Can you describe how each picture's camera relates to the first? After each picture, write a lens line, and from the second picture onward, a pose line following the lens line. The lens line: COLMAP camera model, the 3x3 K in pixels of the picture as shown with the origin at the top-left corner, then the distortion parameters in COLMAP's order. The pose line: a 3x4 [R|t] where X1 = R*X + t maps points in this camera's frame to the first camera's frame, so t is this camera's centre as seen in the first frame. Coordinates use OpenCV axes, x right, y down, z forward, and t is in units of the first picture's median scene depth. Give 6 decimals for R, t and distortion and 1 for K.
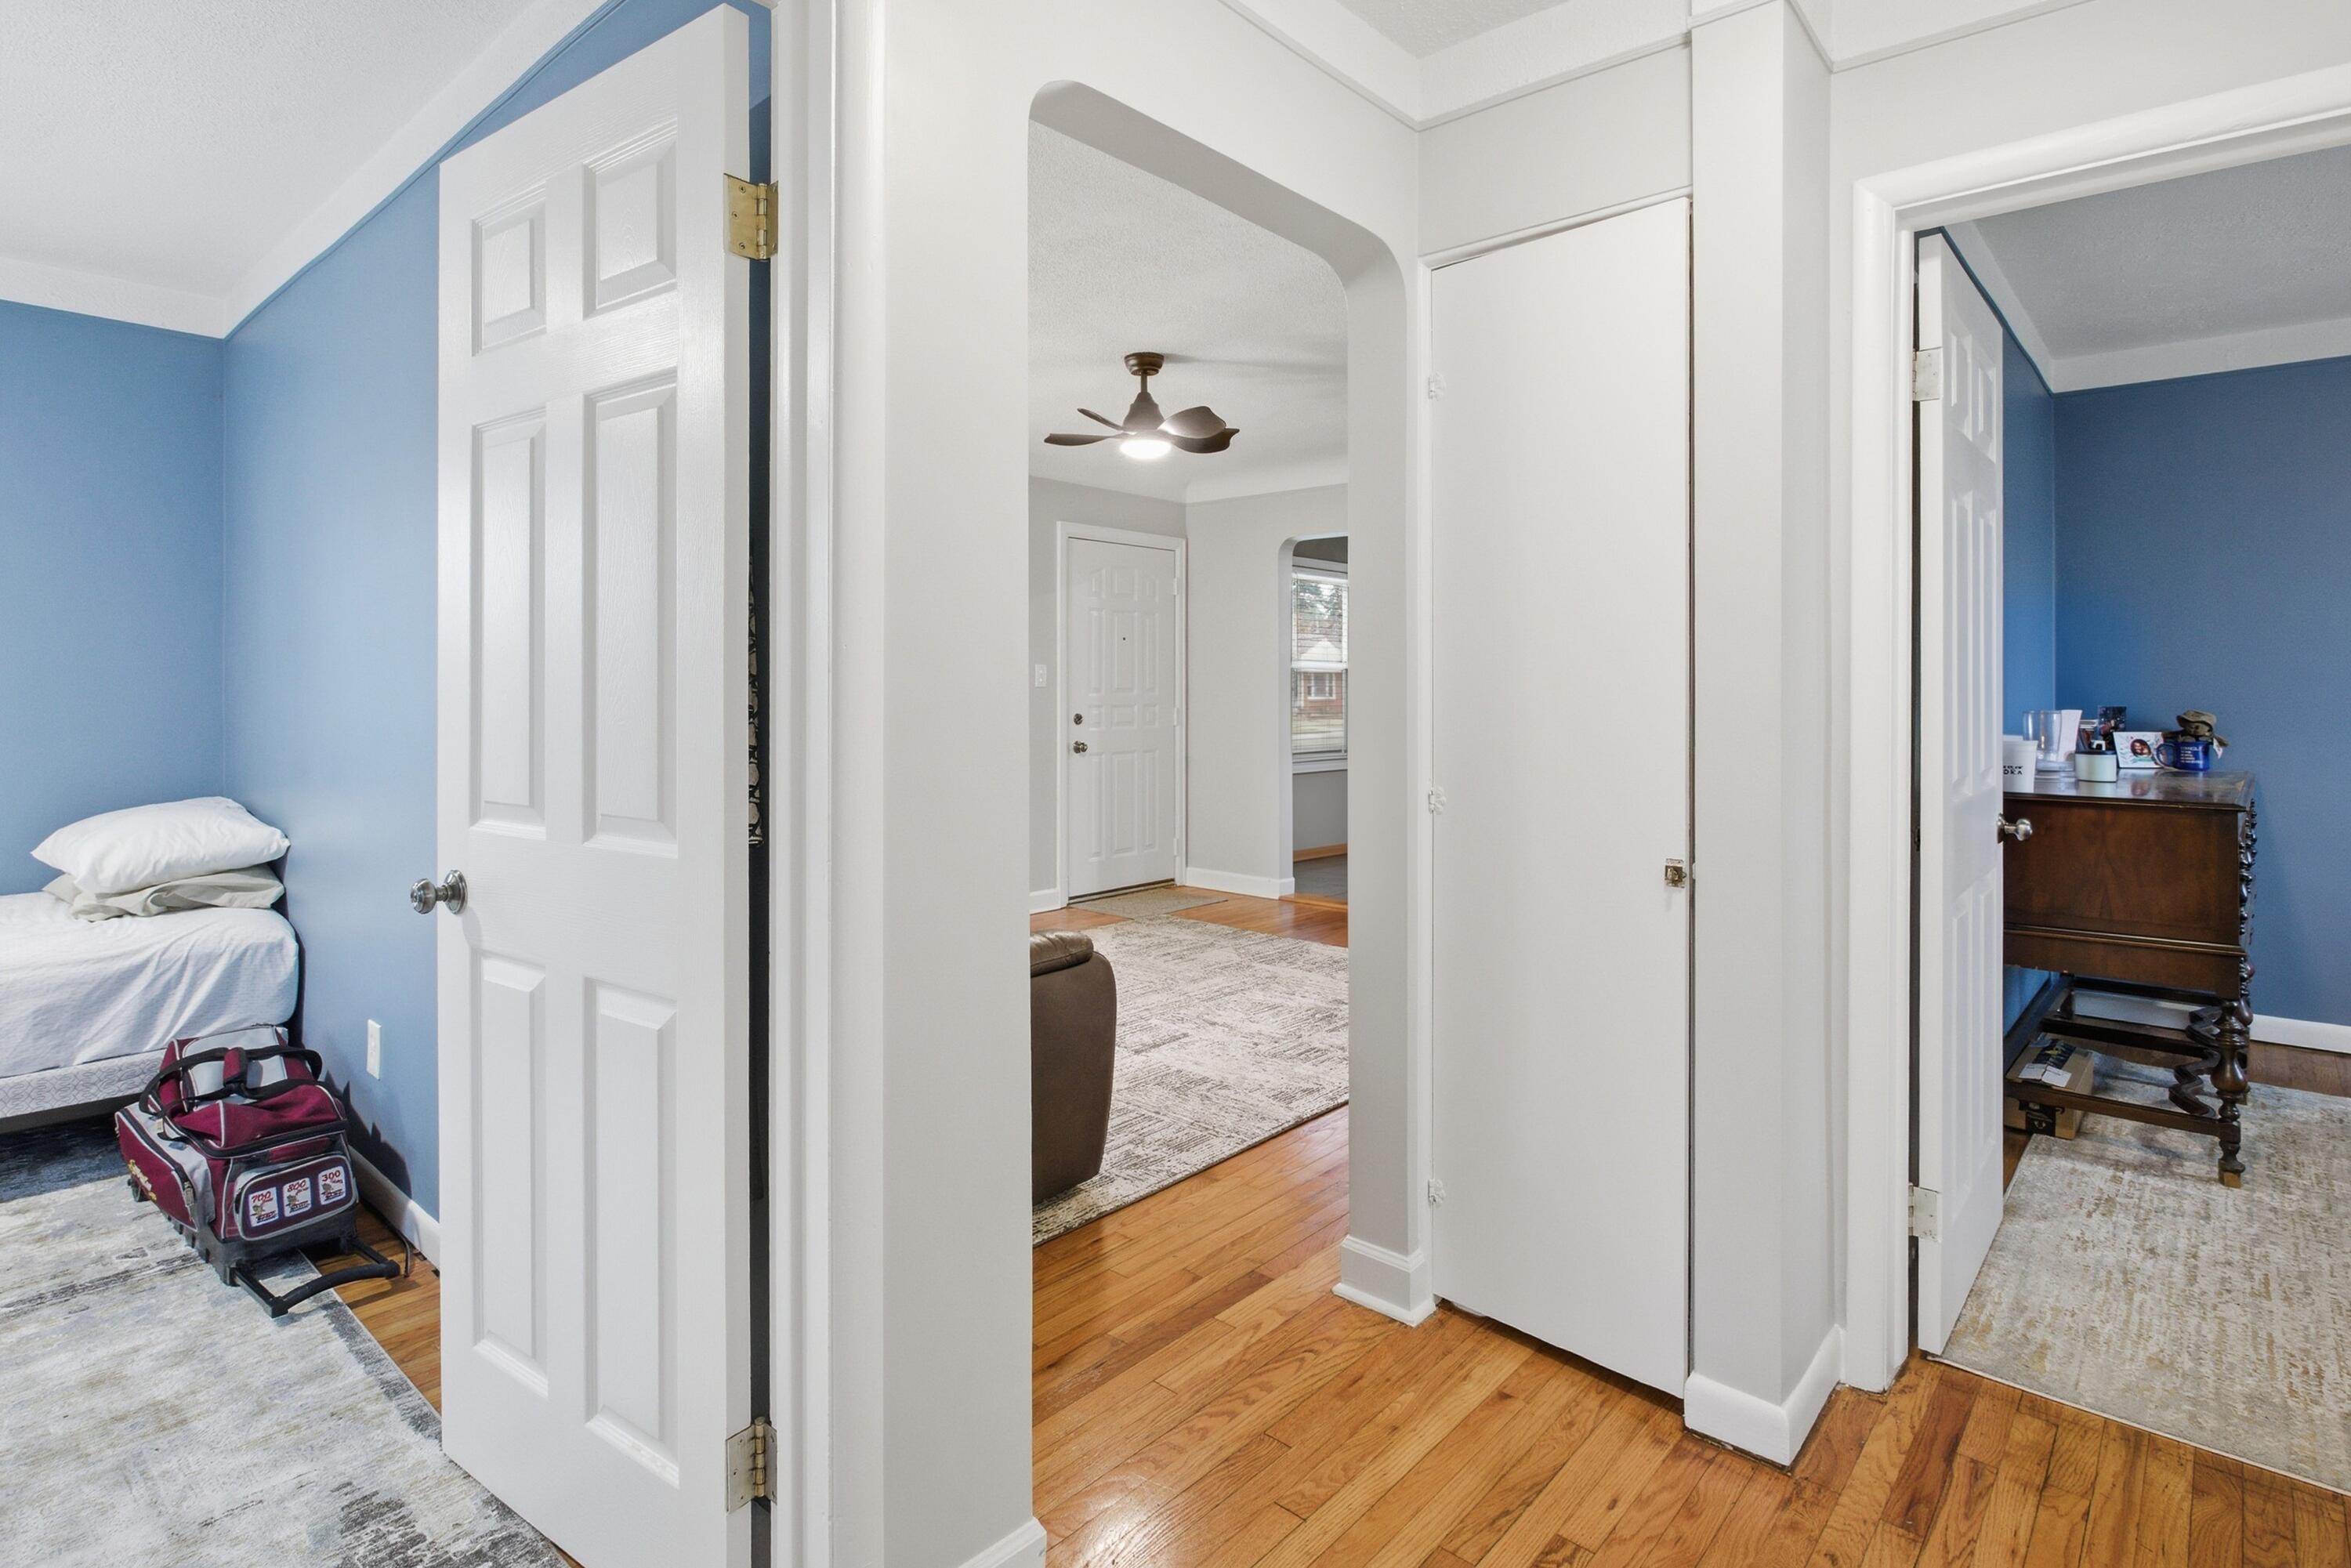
lens RADIAL K [[1194.8, 0, 1185.6], [0, 1194.8, 689.0], [0, 0, 1]] dist [-0.004774, -0.000243]
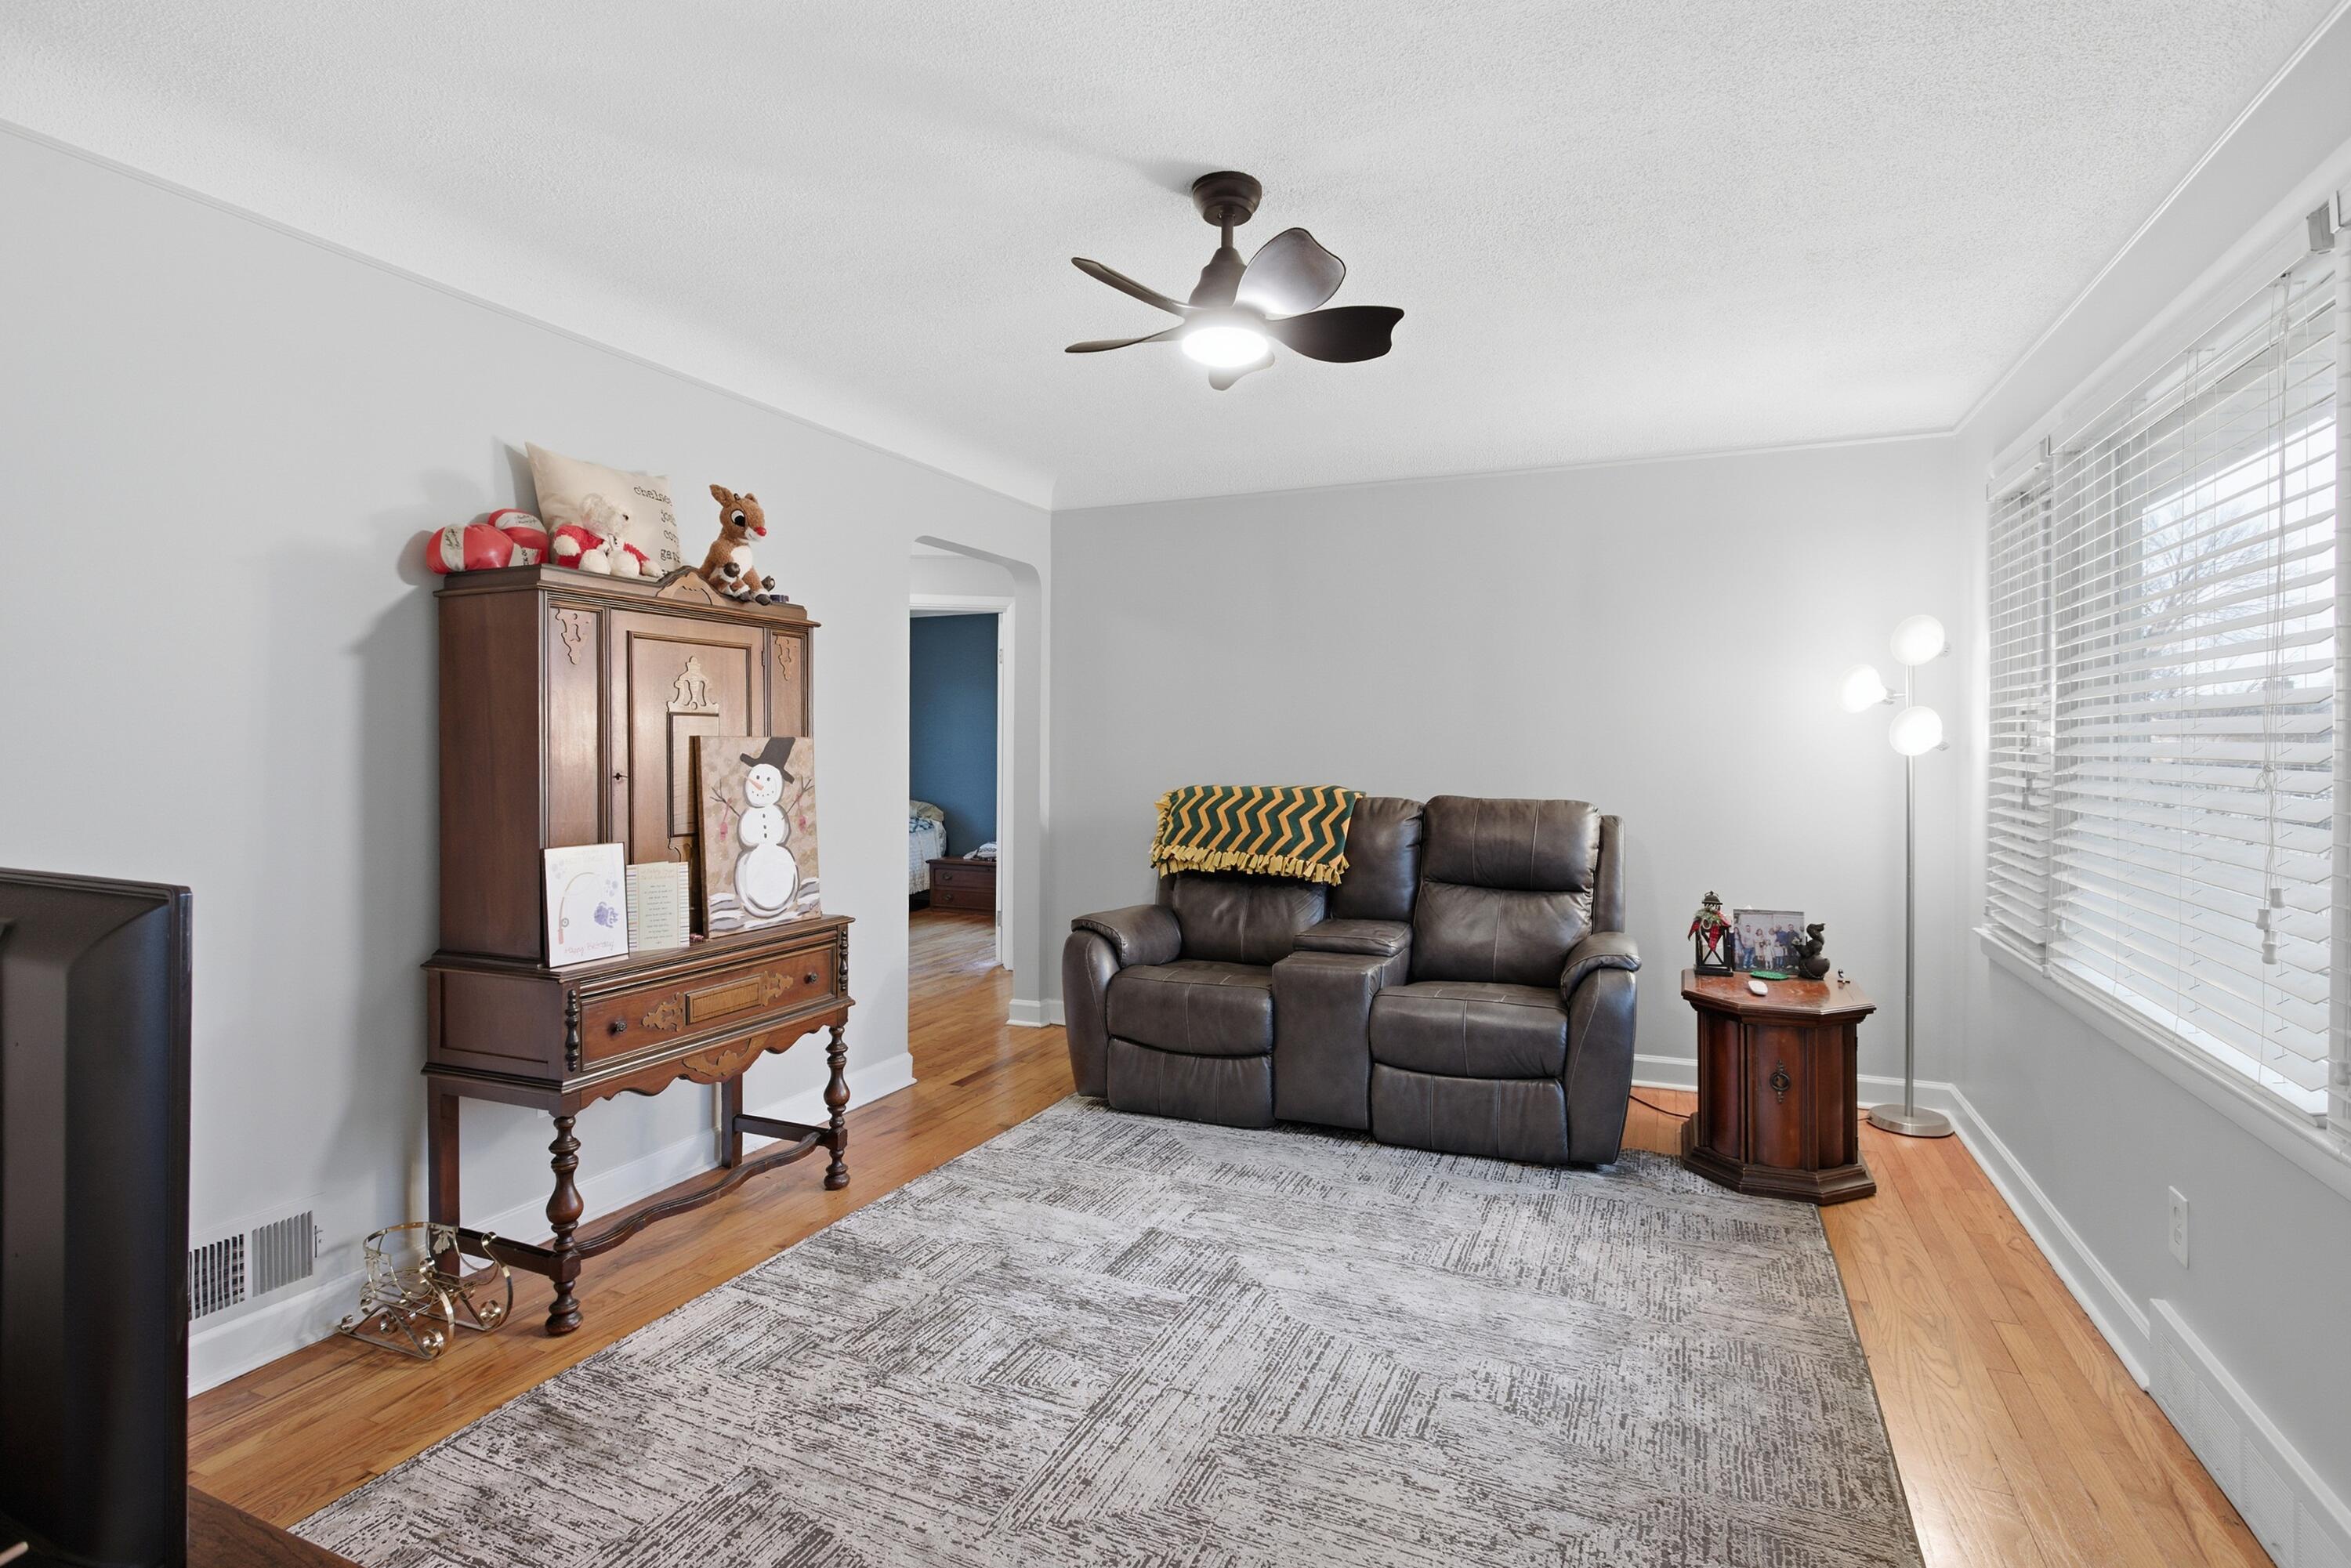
lens RADIAL K [[1145.5, 0, 1184.7], [0, 1145.5, 750.4], [0, 0, 1]] dist [-0.009857, 0.001486]
pose [[-0.950300, -0.003272, -0.311320, 0.125814], [-0.003501, 0.999994, 0.000176, -0.007997], [0.311317, 0.001257, -0.950305, 1.242455]]
